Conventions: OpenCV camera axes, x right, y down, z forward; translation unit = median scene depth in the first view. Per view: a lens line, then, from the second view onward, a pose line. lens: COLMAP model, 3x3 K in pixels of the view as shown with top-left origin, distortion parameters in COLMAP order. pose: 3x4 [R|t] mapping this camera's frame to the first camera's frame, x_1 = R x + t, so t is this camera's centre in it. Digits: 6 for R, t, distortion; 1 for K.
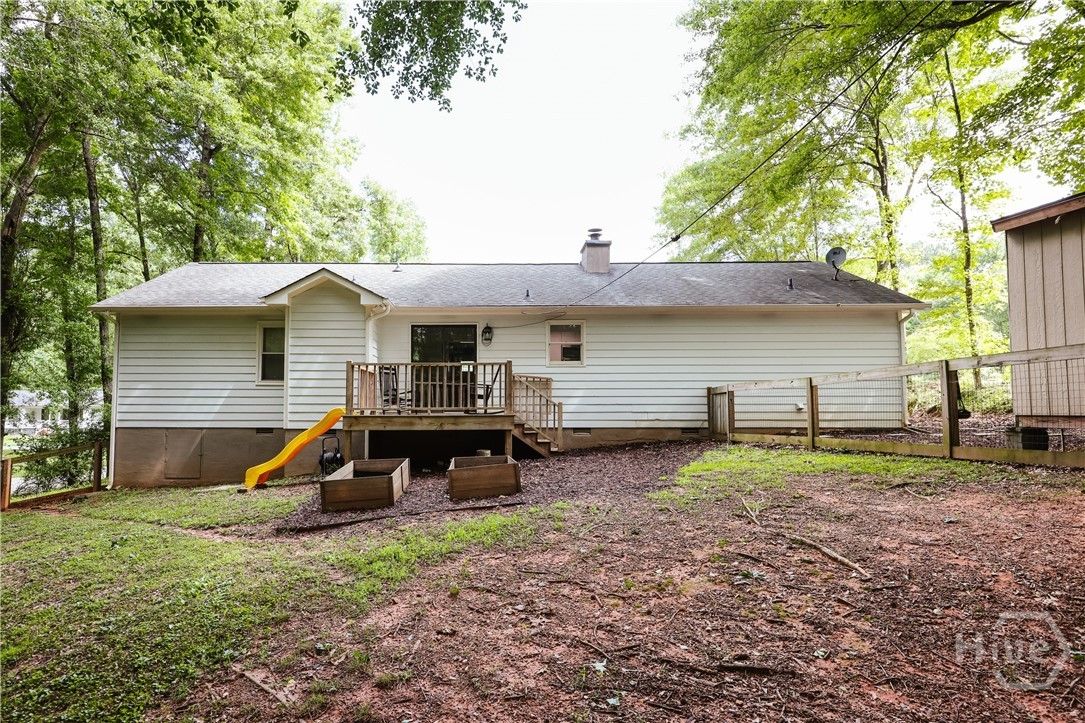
lens RADIAL K [[558.0, 0, 542.3], [0, 558.0, 376.7], [0, 0, 1]] dist [0.000763, 0.000360]
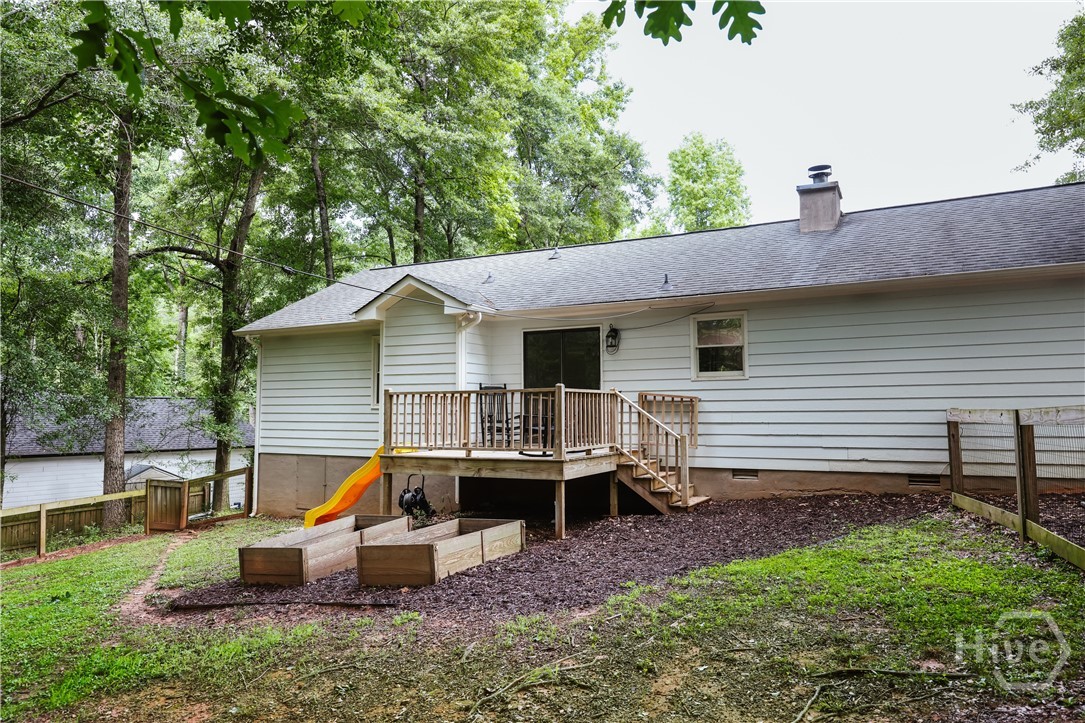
lens RADIAL K [[717.4, 0, 542.5], [0, 717.4, 361.5], [0, 0, 1]] dist [-0.007772, -0.001313]
pose [[0.891255, -0.035377, -0.452121, 0.251200], [0.030211, 0.999370, -0.018643, -0.031077], [0.452496, 0.002956, 0.891762, 0.106374]]
